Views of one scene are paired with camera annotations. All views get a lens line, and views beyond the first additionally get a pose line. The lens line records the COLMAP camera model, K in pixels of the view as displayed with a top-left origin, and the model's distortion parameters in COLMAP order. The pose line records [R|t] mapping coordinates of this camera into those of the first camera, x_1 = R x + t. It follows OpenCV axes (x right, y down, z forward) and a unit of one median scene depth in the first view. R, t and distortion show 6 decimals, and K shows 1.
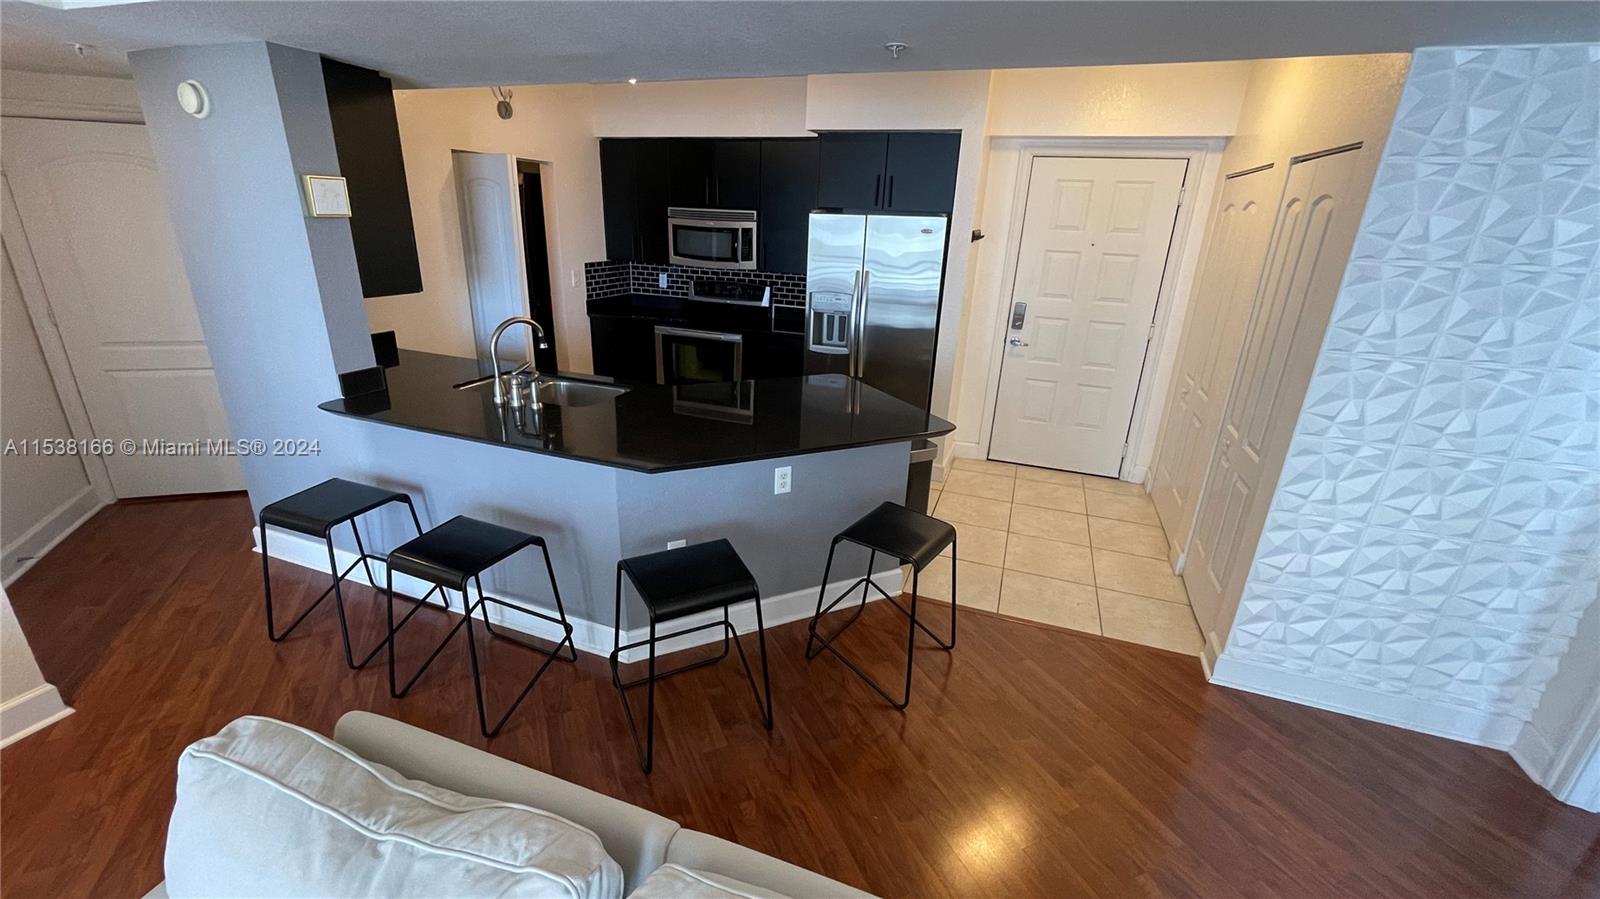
lens RADIAL K [[649.4, 0, 796.7], [0, 649.4, 455.2], [0, 0, 1]] dist [-0.001003, 0.001074]
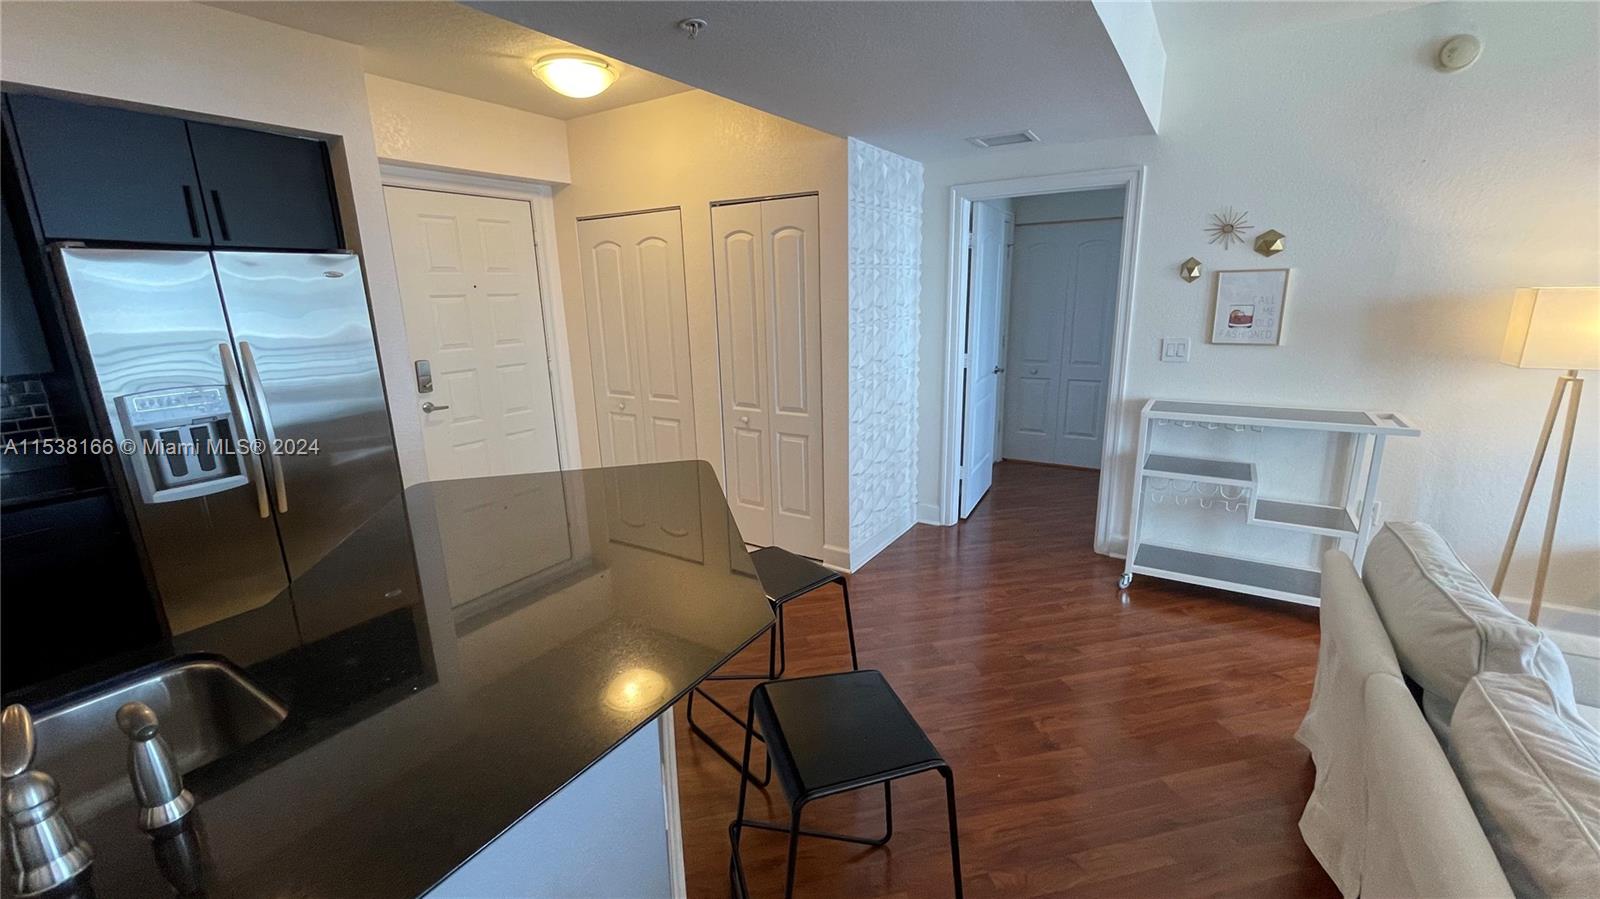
lens RADIAL K [[649.4, 0, 802.3], [0, 649.4, 449.4], [0, 0, 1]] dist [-0.001003, 0.001074]
pose [[0.210282, -0.269605, 0.939731, -0.333451], [0.368053, 0.912336, 0.179387, -0.096450], [-0.905715, 0.308149, 0.291076, 0.348696]]
